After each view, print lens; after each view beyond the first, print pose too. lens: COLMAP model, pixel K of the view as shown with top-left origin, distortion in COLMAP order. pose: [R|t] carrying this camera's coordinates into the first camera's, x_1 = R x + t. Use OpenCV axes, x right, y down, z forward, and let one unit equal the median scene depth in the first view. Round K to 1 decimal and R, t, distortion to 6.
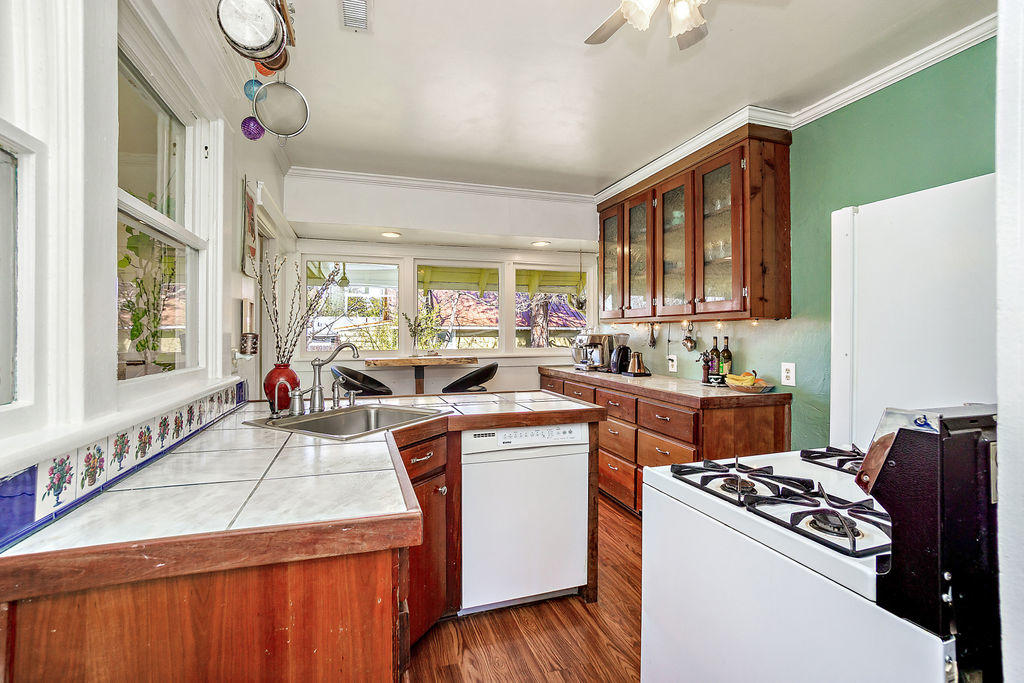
lens RADIAL K [[448.9, 0, 507.0], [0, 448.9, 338.5], [0, 0, 1]] dist [-0.051592, 0.021978]
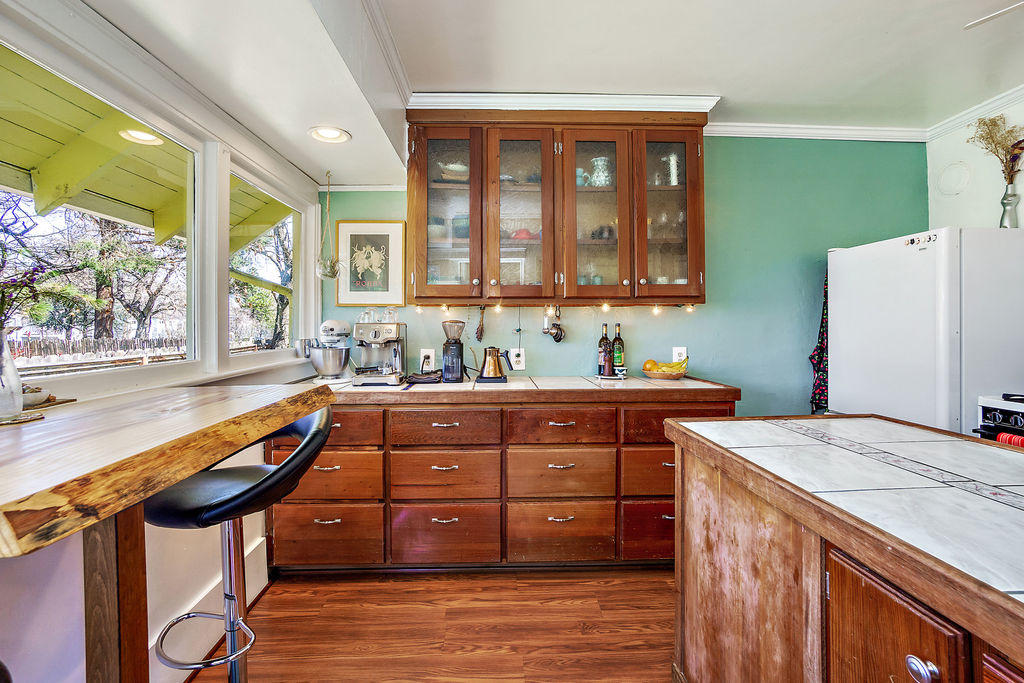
lens RADIAL K [[454.3, 0, 506.1], [0, 454.3, 326.4], [0, 0, 1]] dist [-0.041176, 0.018520]
pose [[0.286841, -0.007843, 0.957946, -0.424693], [0.011199, 0.999926, 0.004833, -0.005235], [-0.957913, 0.009342, 0.286908, 0.850214]]
